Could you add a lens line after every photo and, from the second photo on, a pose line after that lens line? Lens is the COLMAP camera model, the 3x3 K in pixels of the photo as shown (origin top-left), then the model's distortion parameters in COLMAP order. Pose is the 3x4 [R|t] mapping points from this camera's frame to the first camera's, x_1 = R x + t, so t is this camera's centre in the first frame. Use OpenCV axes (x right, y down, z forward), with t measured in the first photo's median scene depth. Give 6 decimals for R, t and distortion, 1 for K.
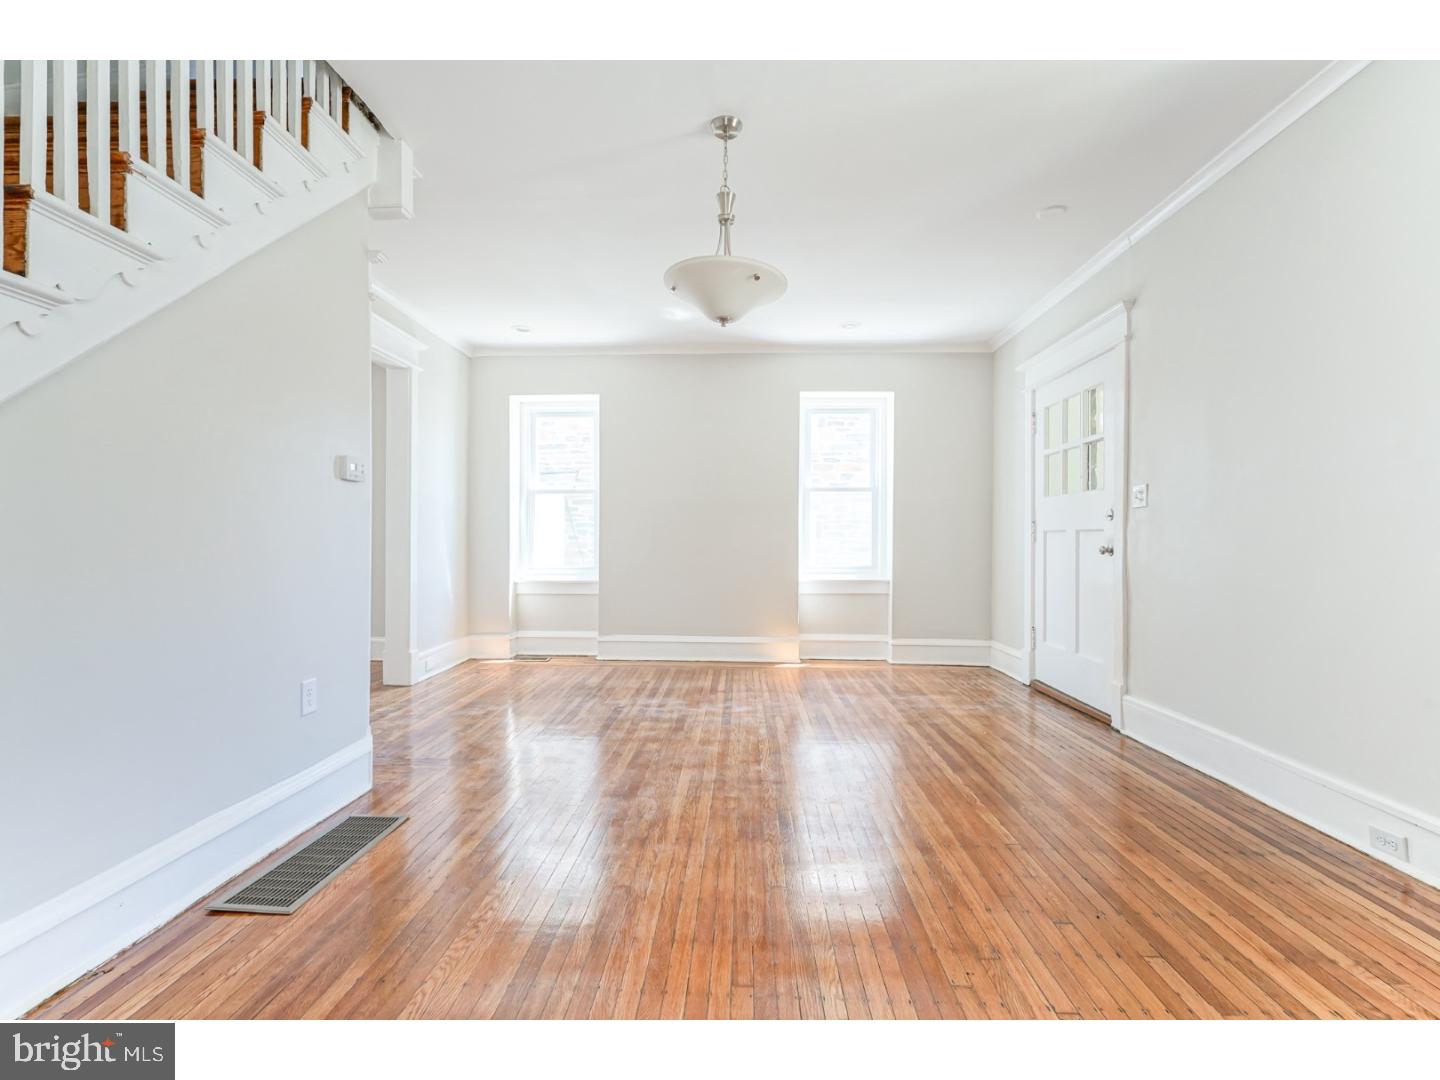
lens RADIAL K [[685.2, 0, 721.9], [0, 685.2, 542.3], [0, 0, 1]] dist [-0.002782, 0.003327]
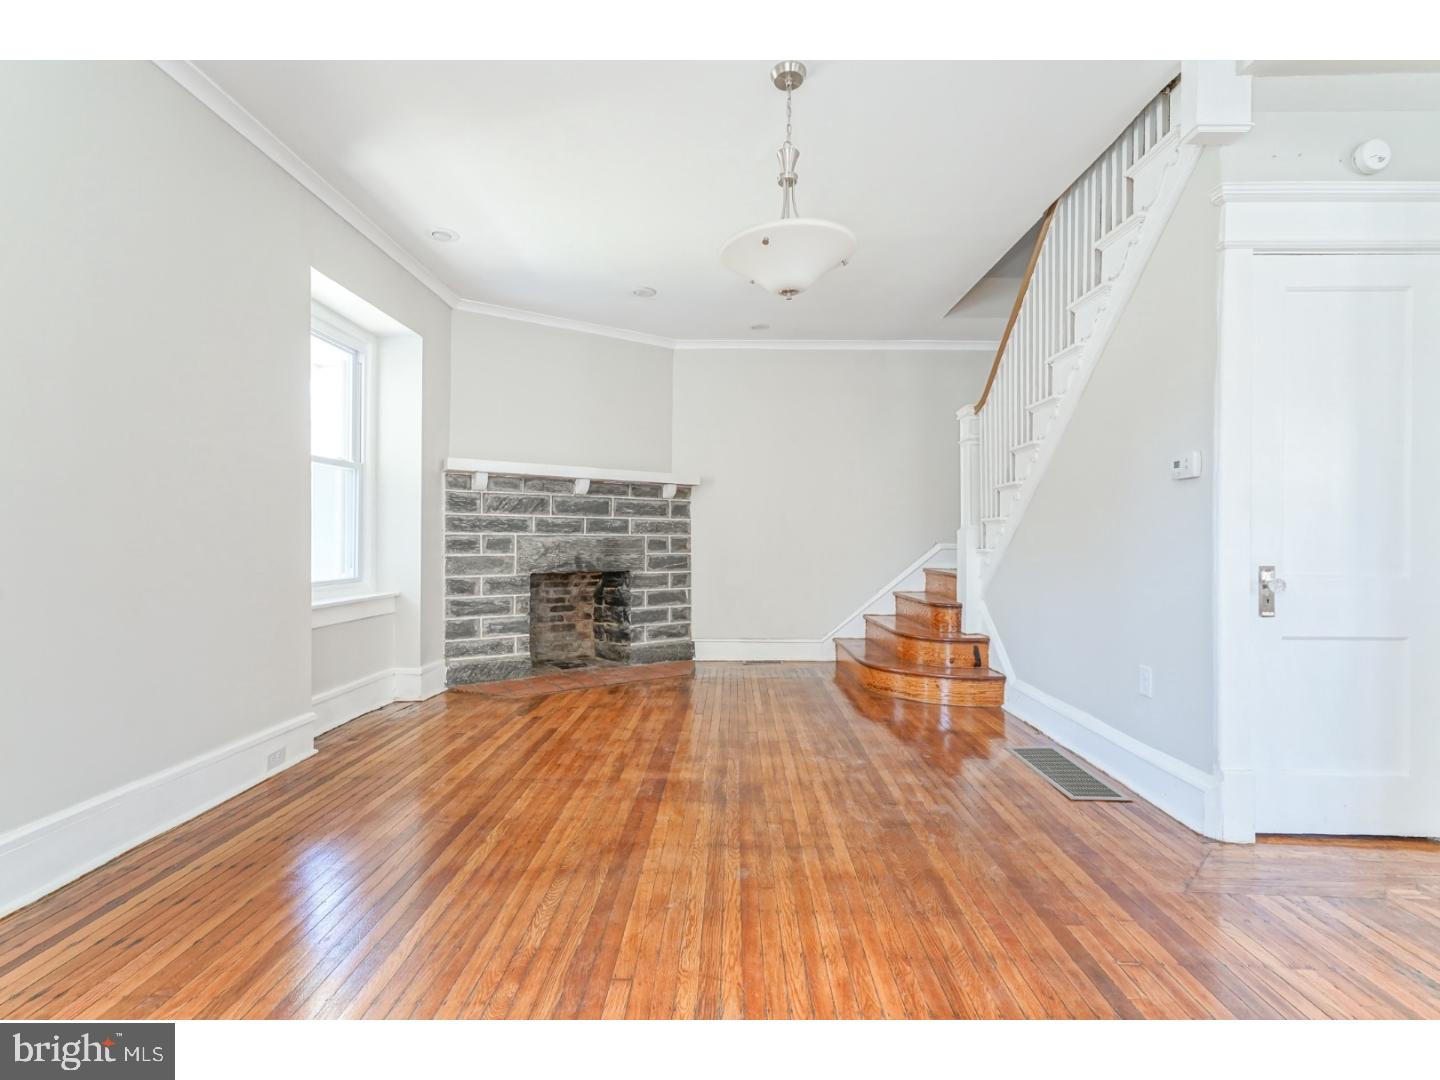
lens RADIAL K [[685.2, 0, 720.8], [0, 685.2, 538.5], [0, 0, 1]] dist [-0.002782, 0.003327]
pose [[-0.999856, -0.011450, -0.012521, 0.099500], [-0.011485, 0.999930, 0.002768, -0.003775], [0.012489, 0.002912, -0.999918, 1.889451]]
